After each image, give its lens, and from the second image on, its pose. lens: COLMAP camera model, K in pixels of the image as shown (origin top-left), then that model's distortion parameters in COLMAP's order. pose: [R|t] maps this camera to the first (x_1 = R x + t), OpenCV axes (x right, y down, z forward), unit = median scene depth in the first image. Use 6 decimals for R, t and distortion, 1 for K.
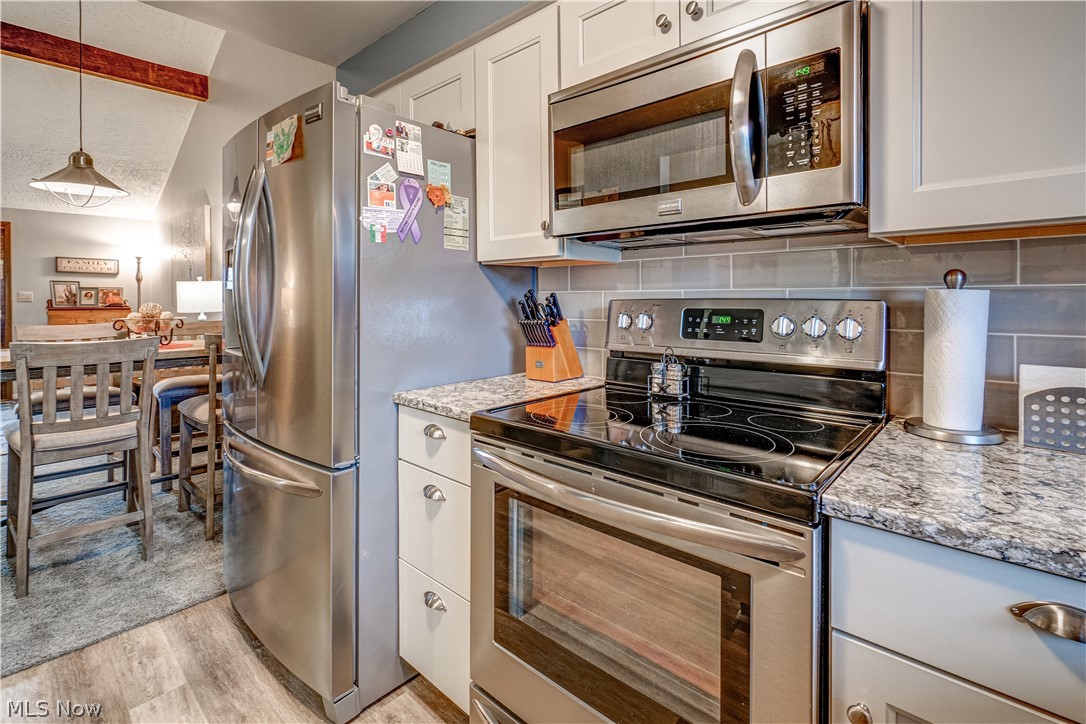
lens RADIAL K [[506.9, 0, 542.5], [0, 506.9, 303.5], [0, 0, 1]] dist [-0.002606, -0.000646]
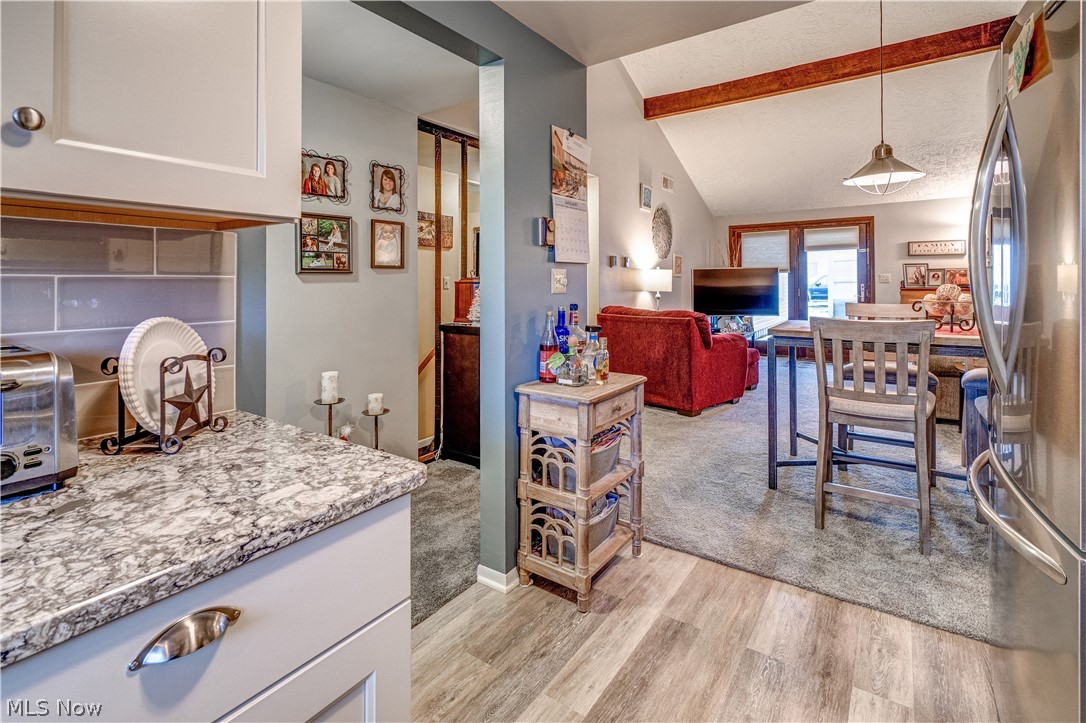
lens RADIAL K [[504.4, 0, 537.7], [0, 504.4, 281.9], [0, 0, 1]] dist [-0.001997, -0.000314]
pose [[0.126194, -0.004195, -0.991997, 0.056707], [-0.000154, 0.999991, -0.004249, -0.001049], [0.992006, 0.000689, 0.126192, 0.130255]]
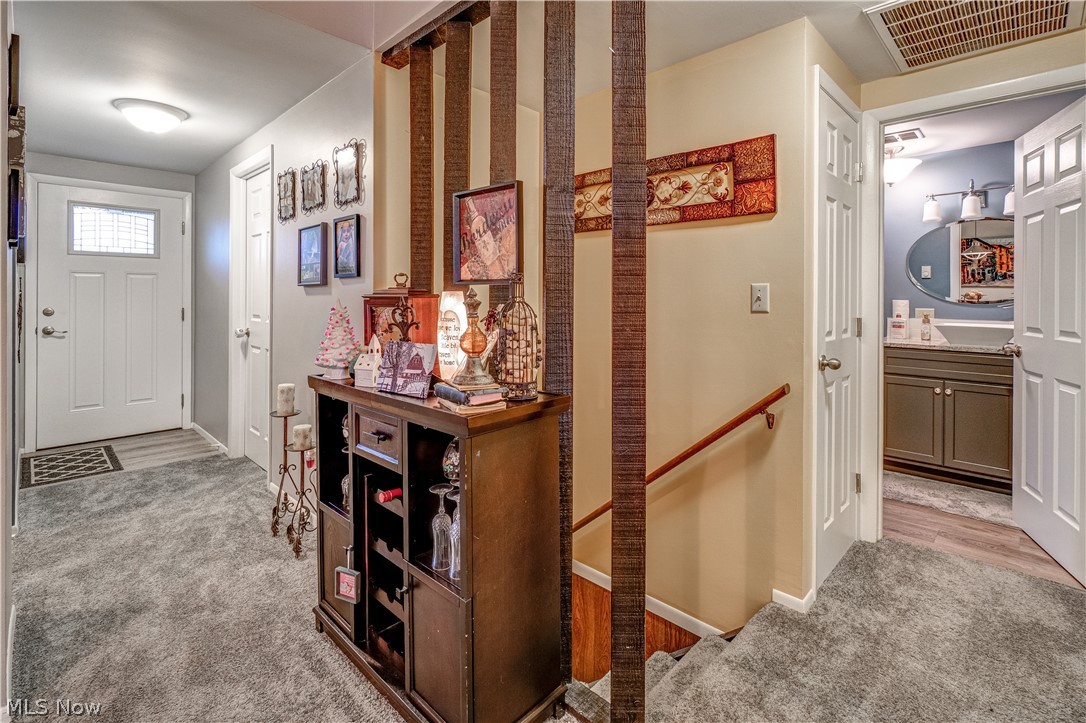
lens RADIAL K [[500.1, 0, 541.8], [0, 500.1, 294.0], [0, 0, 1]] dist [-0.001843, -0.000268]
pose [[-0.999651, -0.003786, 0.026159, -1.396065], [-0.003608, 0.999970, 0.006846, -0.013724], [-0.026184, 0.006749, -0.999634, 0.774020]]
